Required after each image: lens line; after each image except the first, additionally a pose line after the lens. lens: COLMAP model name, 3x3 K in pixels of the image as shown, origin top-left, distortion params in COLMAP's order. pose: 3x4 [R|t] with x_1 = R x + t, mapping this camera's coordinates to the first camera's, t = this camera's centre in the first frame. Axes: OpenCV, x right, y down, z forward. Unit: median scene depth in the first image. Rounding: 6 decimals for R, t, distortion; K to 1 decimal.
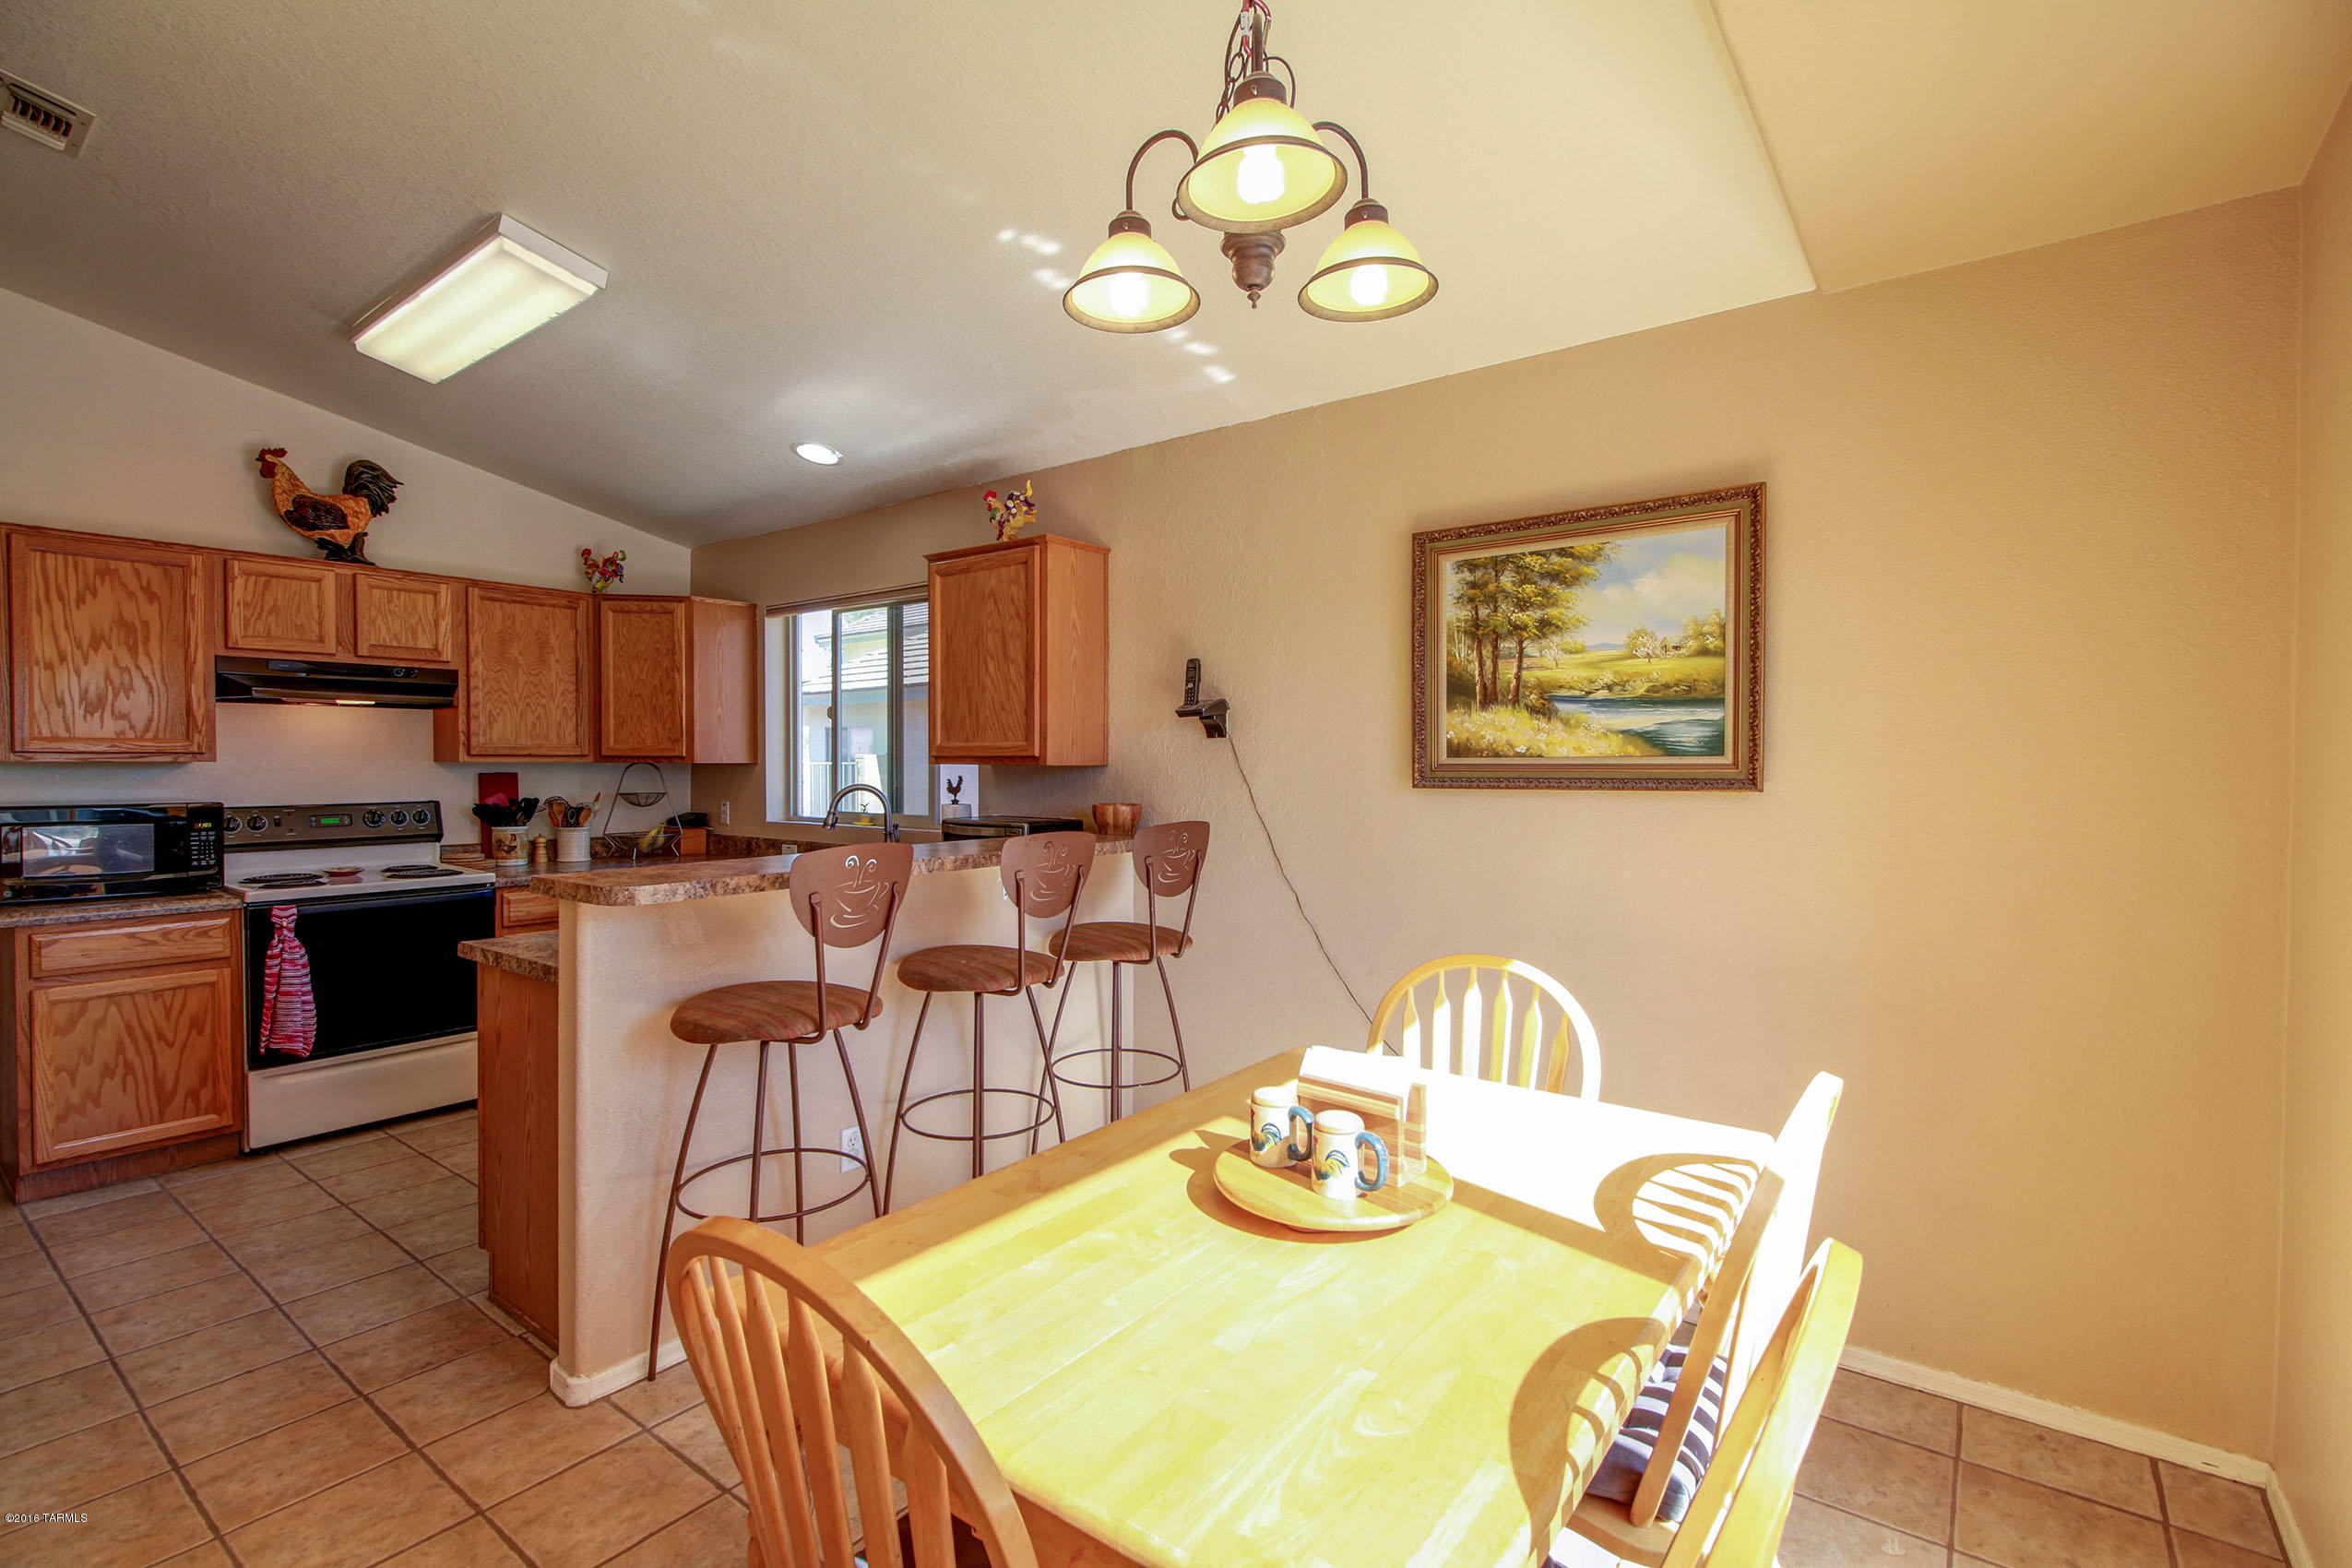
lens RADIAL K [[1073.8, 0, 1158.9], [0, 1073.8, 782.9], [0, 0, 1]] dist [0.022103, -0.012105]
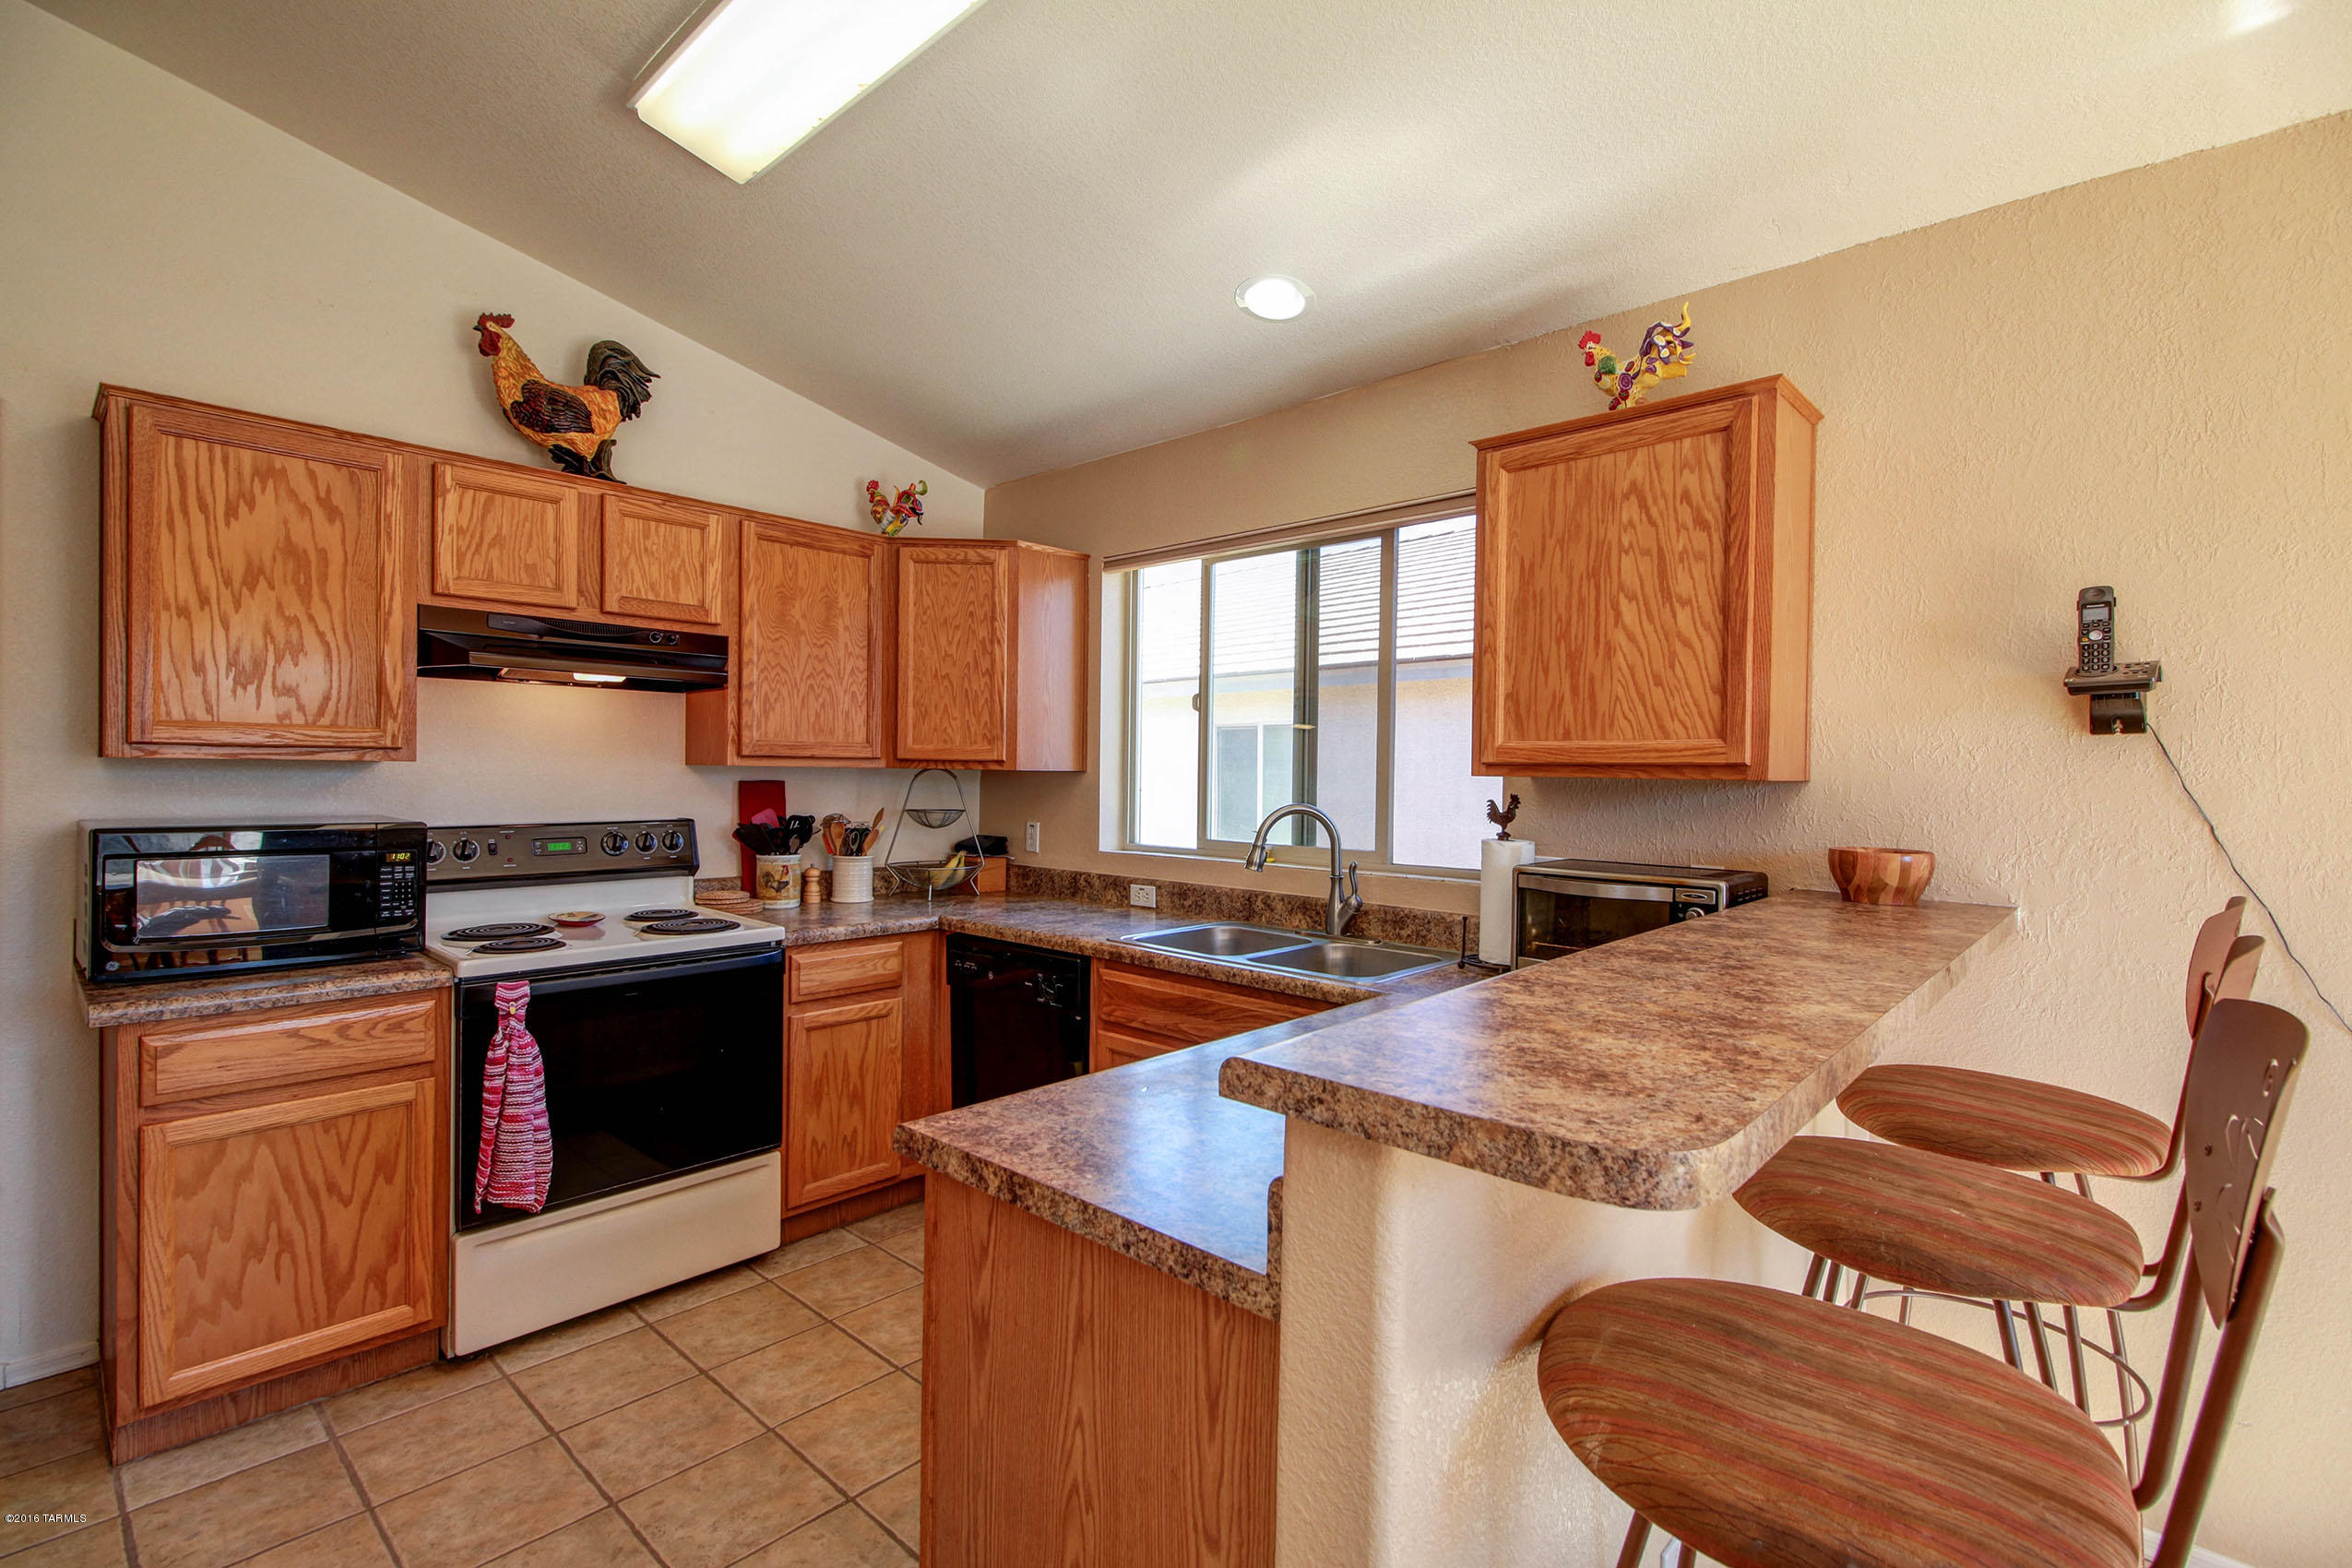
lens RADIAL K [[1073.8, 0, 1159.4], [0, 1073.8, 785.2], [0, 0, 1]] dist [0.022103, -0.012105]
pose [[0.995578, 0.011965, -0.093170, -0.325187], [-0.012679, 0.999895, -0.007075, -0.005429], [0.093076, 0.008225, 0.995625, 0.349896]]
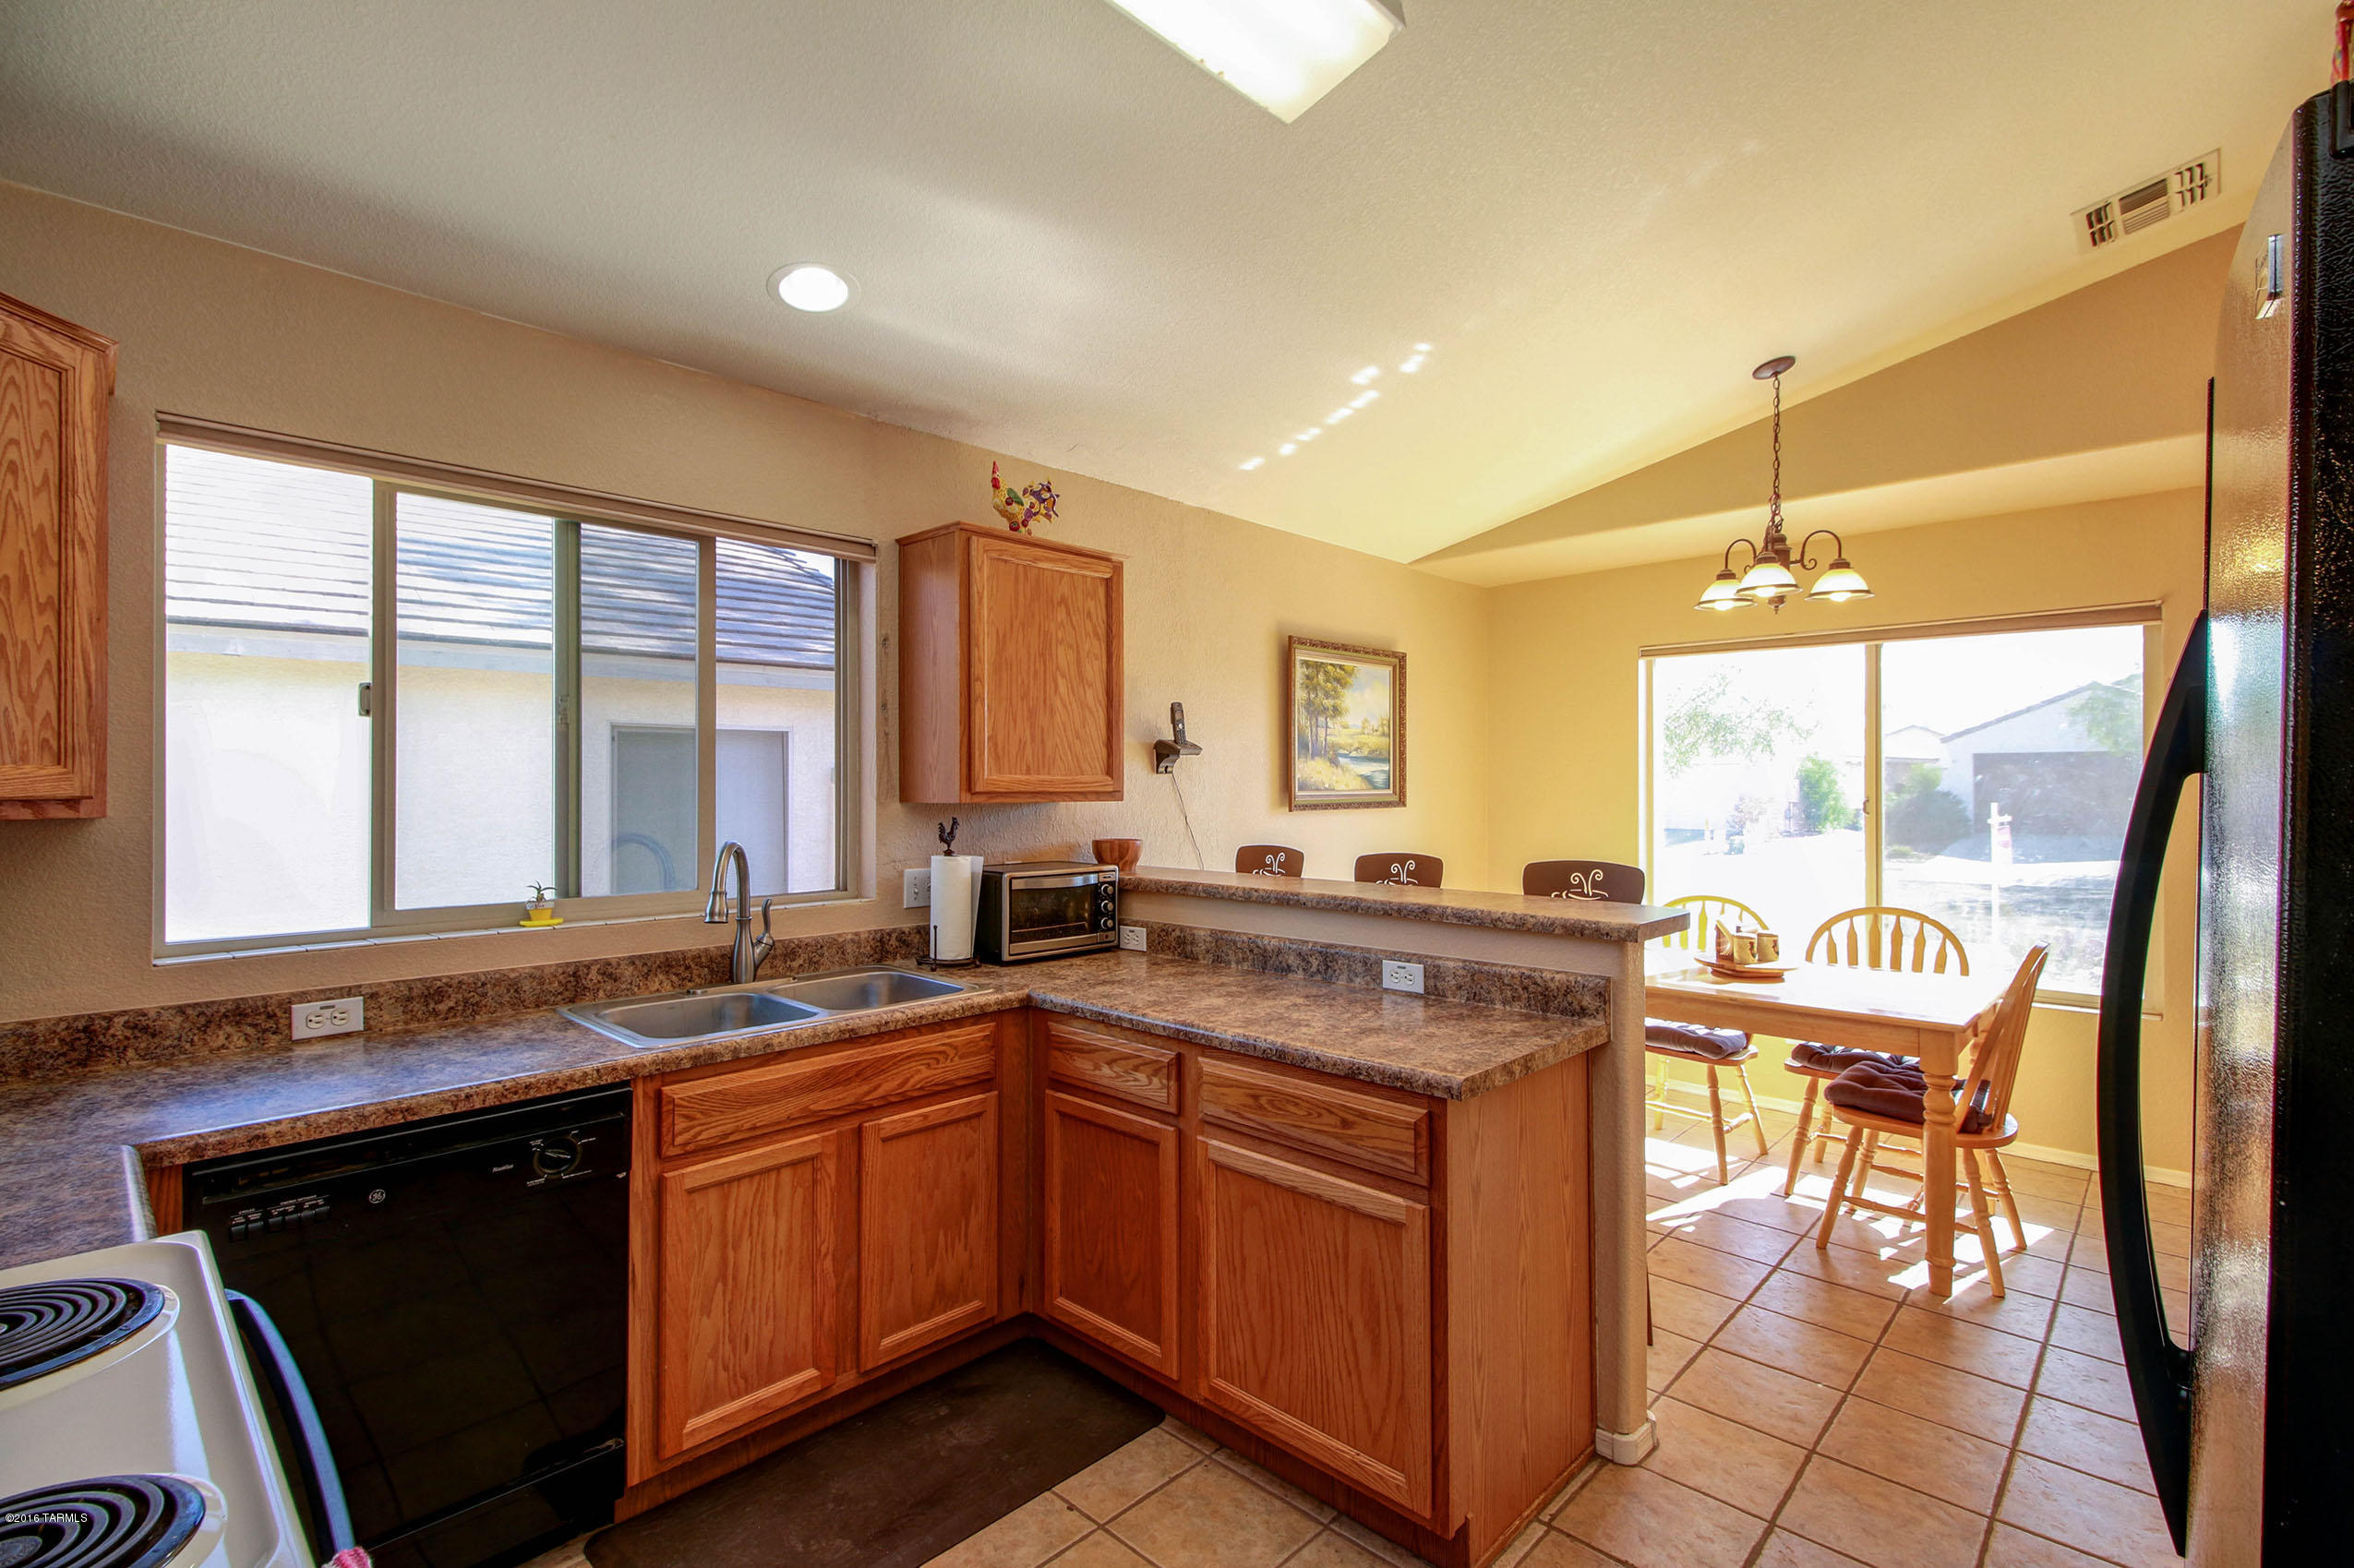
lens RADIAL K [[1074.6, 0, 1167.6], [0, 1074.6, 784.5], [0, 0, 1]] dist [0.022103, -0.012105]
pose [[0.108251, -0.002957, 0.994119, -0.900754], [0.019912, 0.999801, 0.000806, -0.027259], [-0.993924, 0.019708, 0.108288, 0.752917]]
